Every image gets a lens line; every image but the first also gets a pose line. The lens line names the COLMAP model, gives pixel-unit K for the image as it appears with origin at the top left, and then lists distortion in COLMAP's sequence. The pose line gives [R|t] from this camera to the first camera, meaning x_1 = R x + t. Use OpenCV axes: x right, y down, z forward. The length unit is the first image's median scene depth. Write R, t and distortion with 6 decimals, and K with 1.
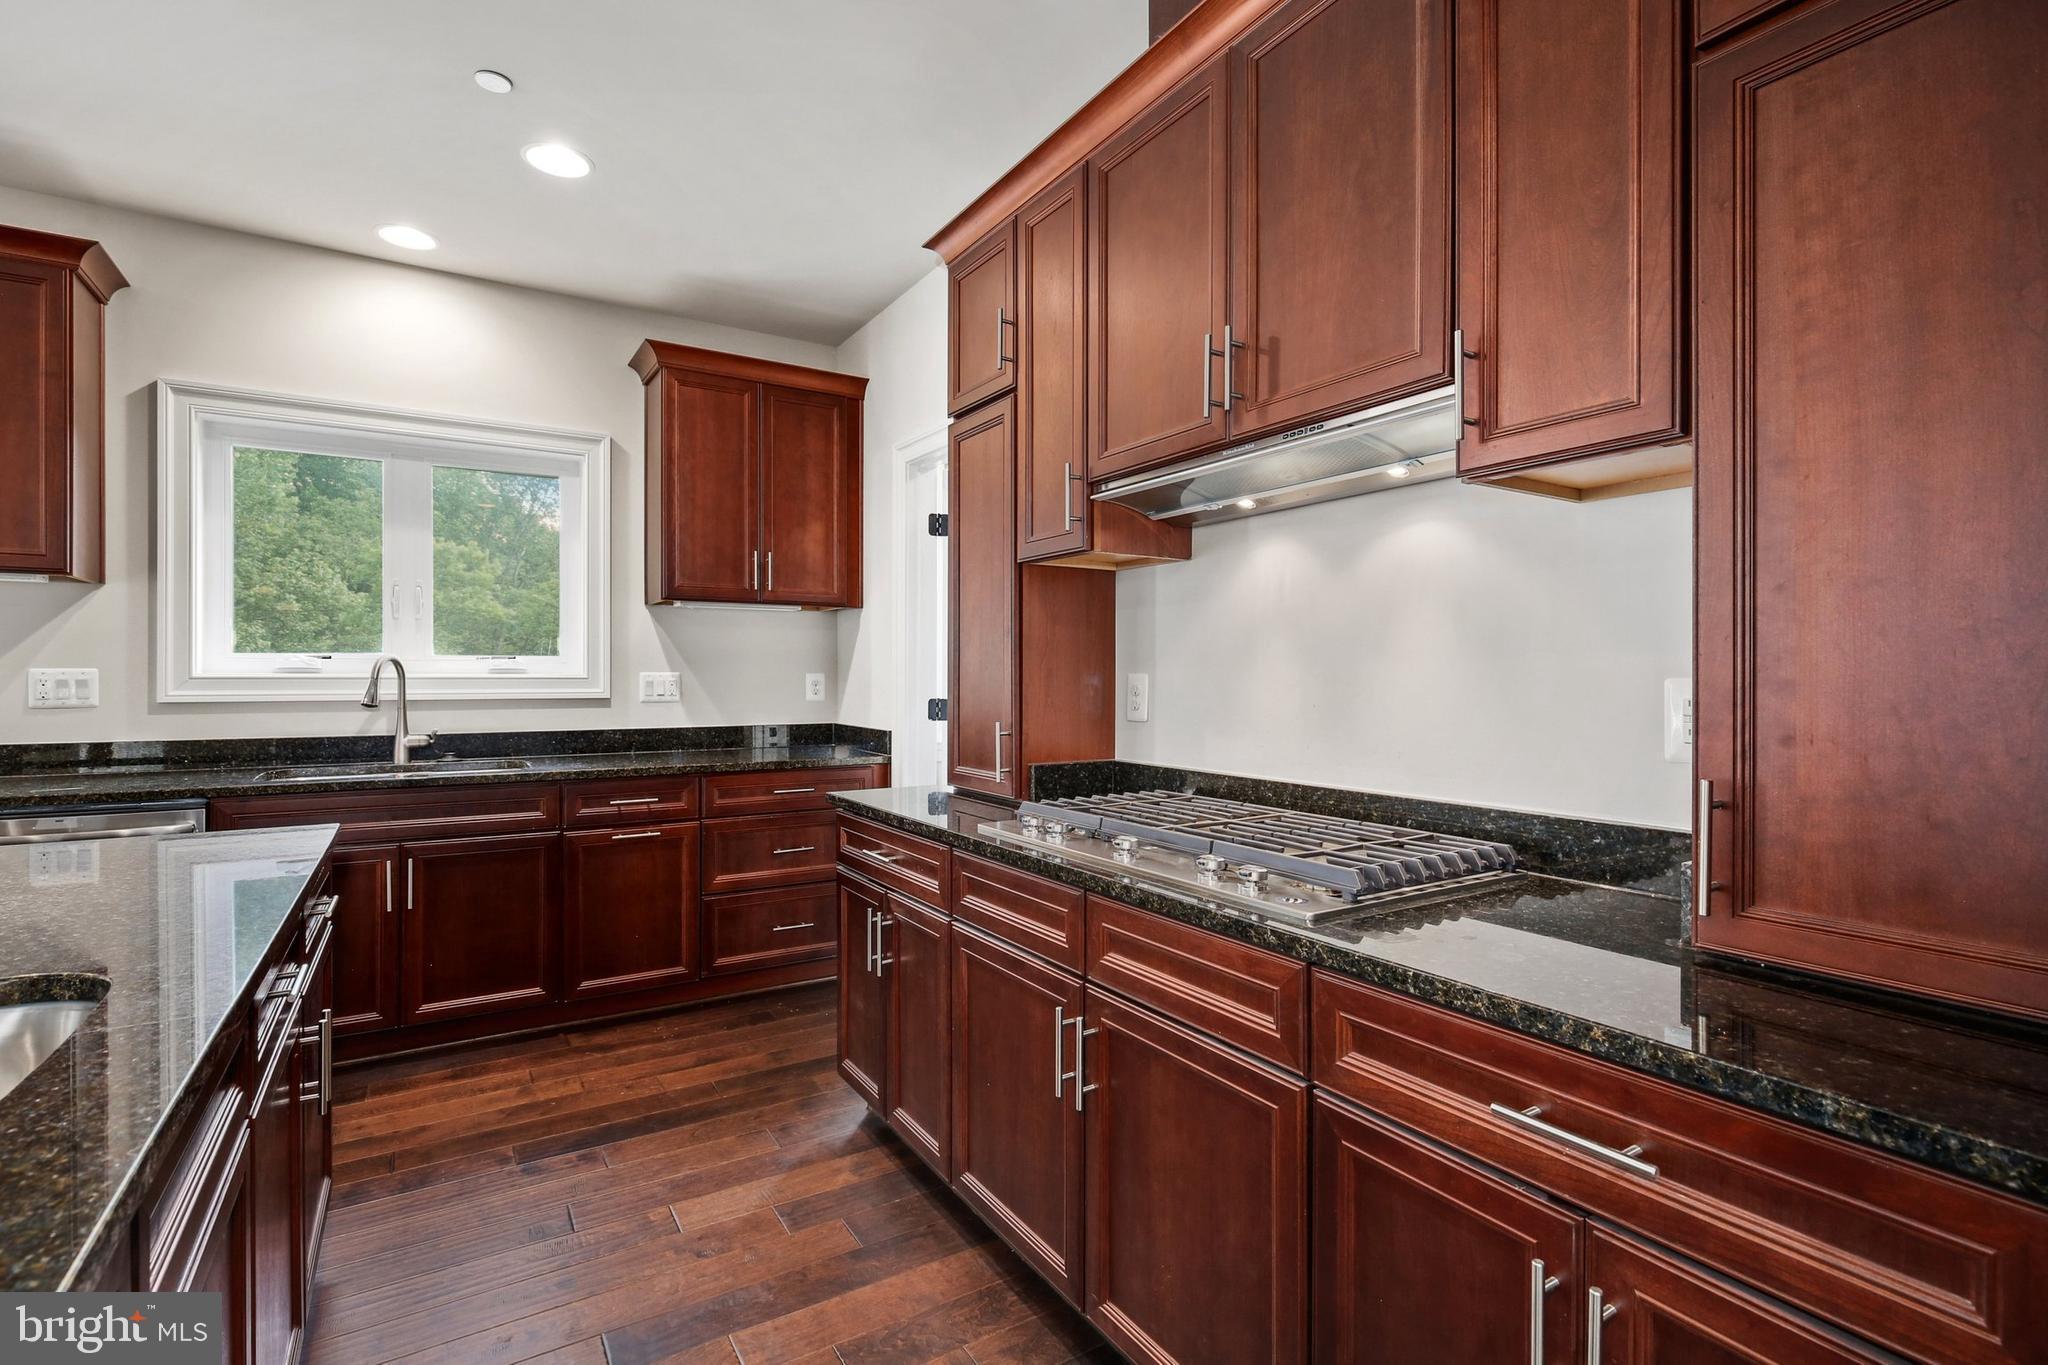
lens RADIAL K [[939.4, 0, 1019.8], [0, 939.4, 677.5], [0, 0, 1]] dist [0.009916, -0.009495]
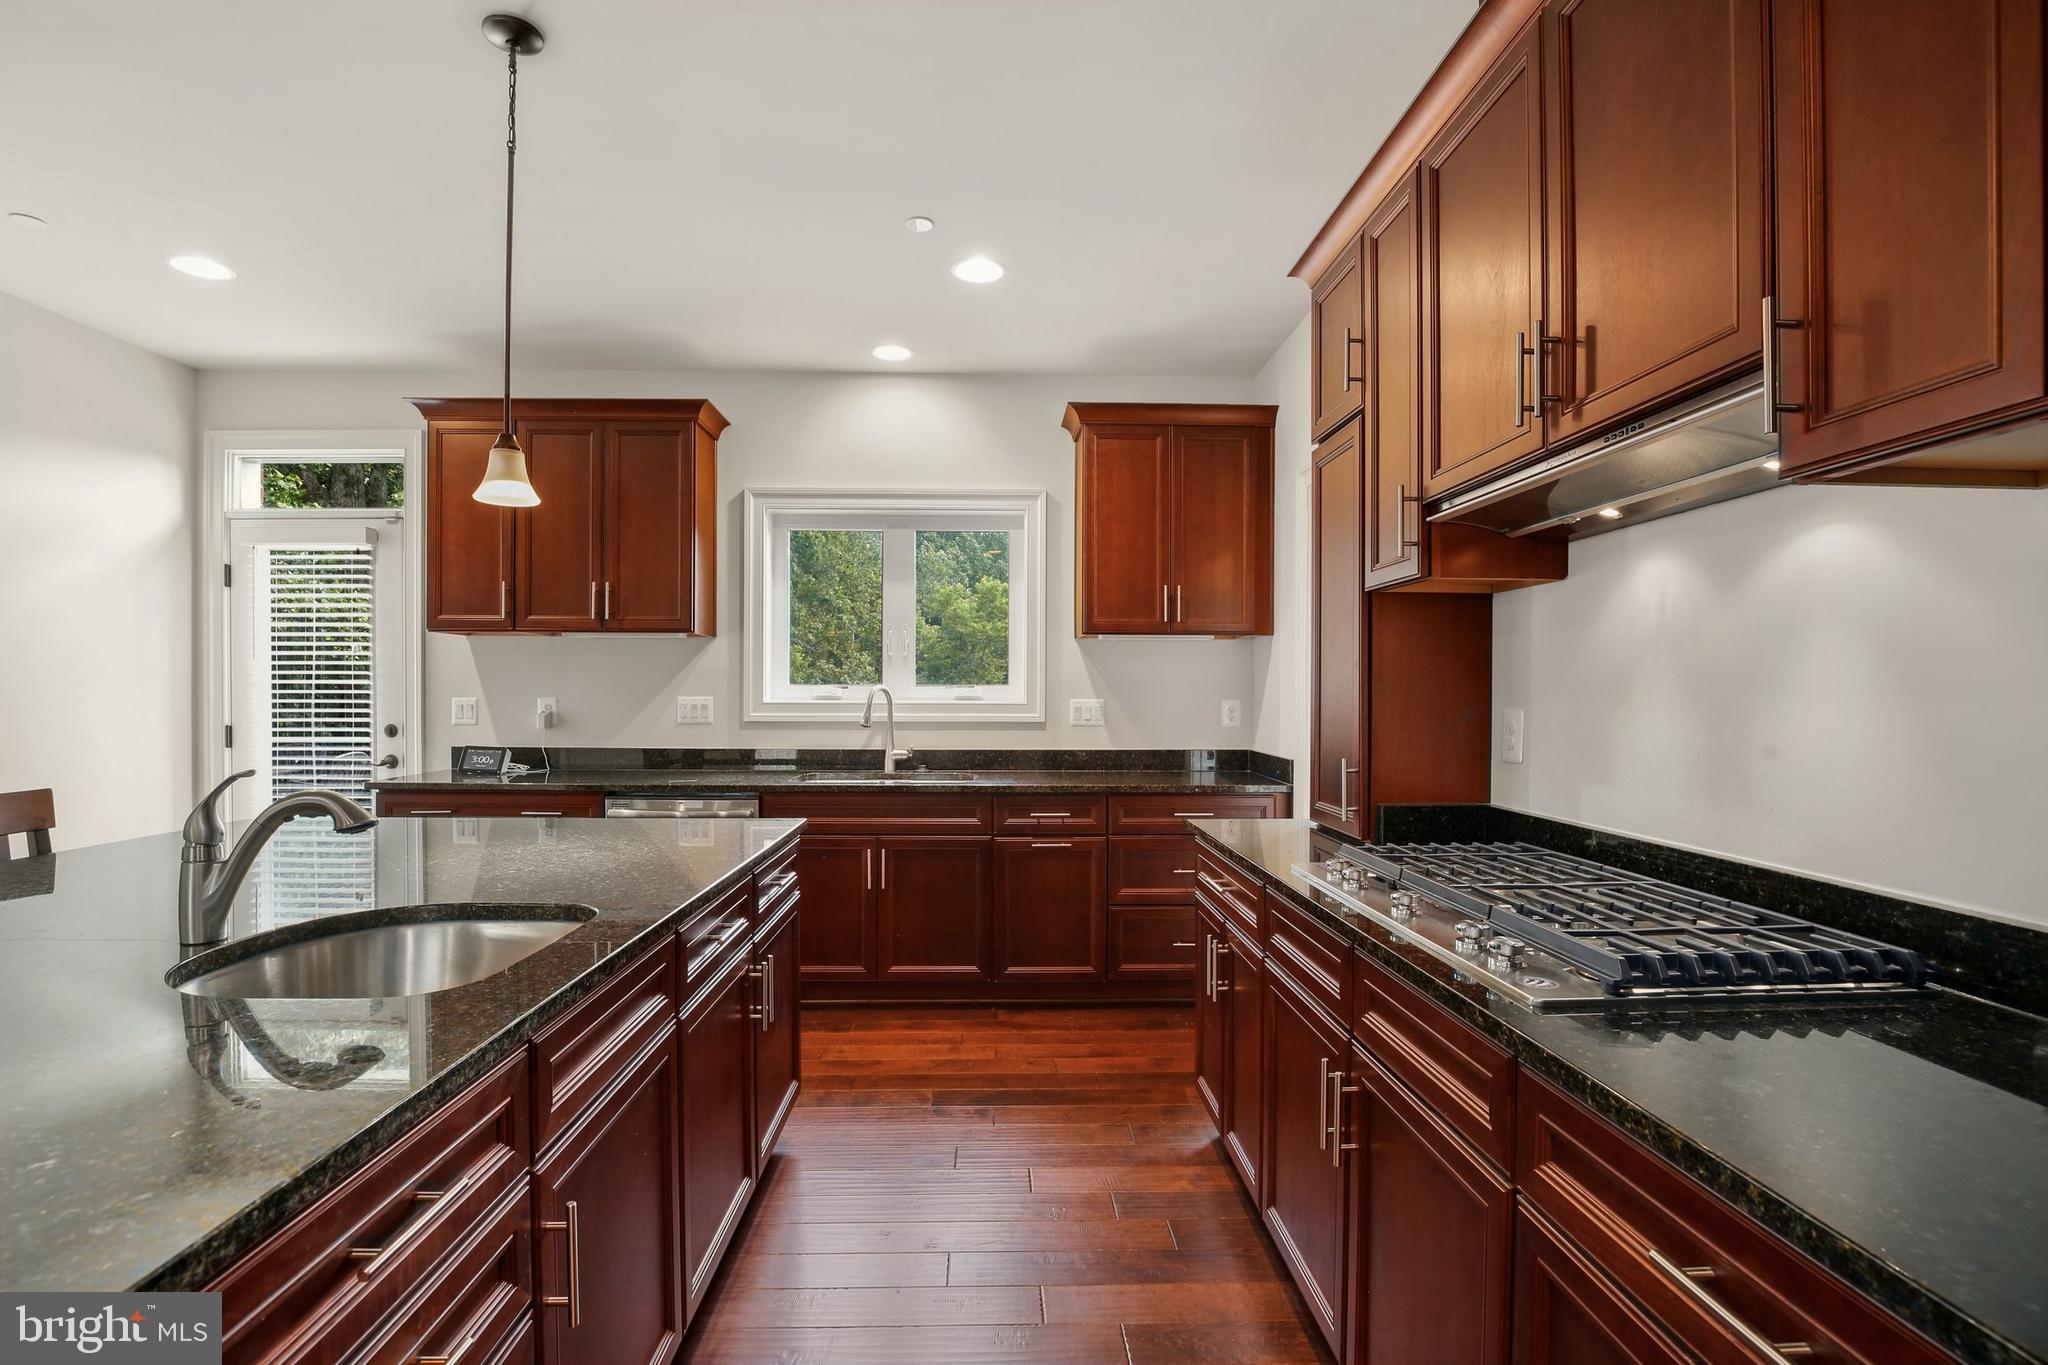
lens RADIAL K [[942.8, 0, 1023.2], [0, 942.8, 700.7], [0, 0, 1]] dist [-0.034347, 0.000653]
pose [[0.865290, 0.004726, -0.501250, 0.139846], [-0.002125, 0.999981, 0.005759, -0.013126], [0.501267, -0.003918, 0.865284, 0.005709]]
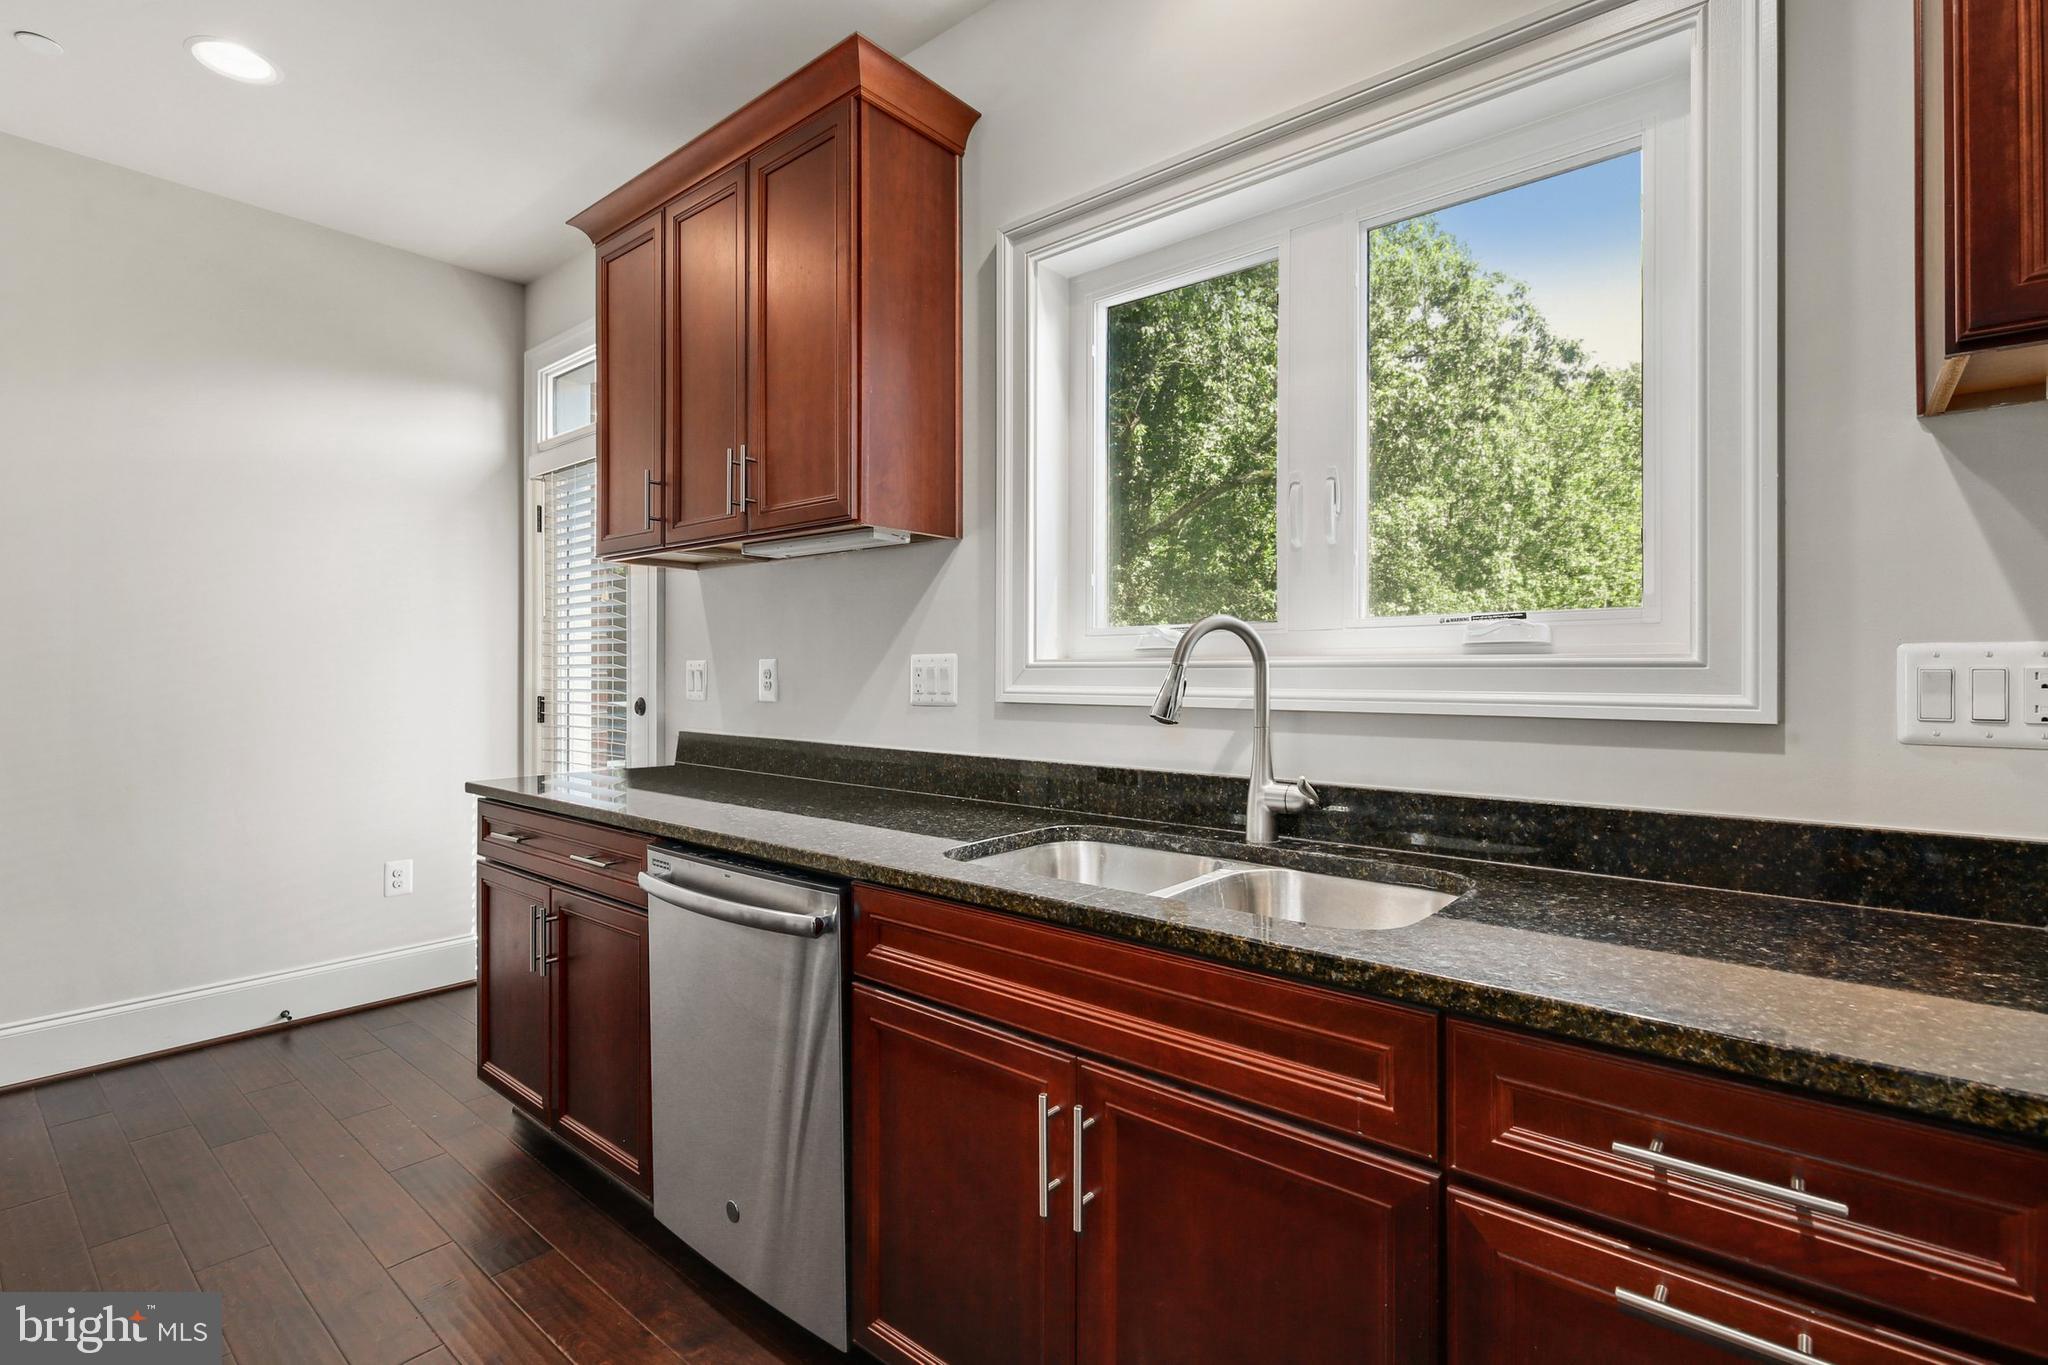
lens RADIAL K [[939.4, 0, 1019.8], [0, 939.4, 677.5], [0, 0, 1]] dist [0.009916, -0.009495]
pose [[0.300842, 0.005054, -0.953661, -0.260158], [0.002065, 0.999980, 0.005950, 0.004535], [0.953672, -0.003759, 0.300826, 0.829837]]
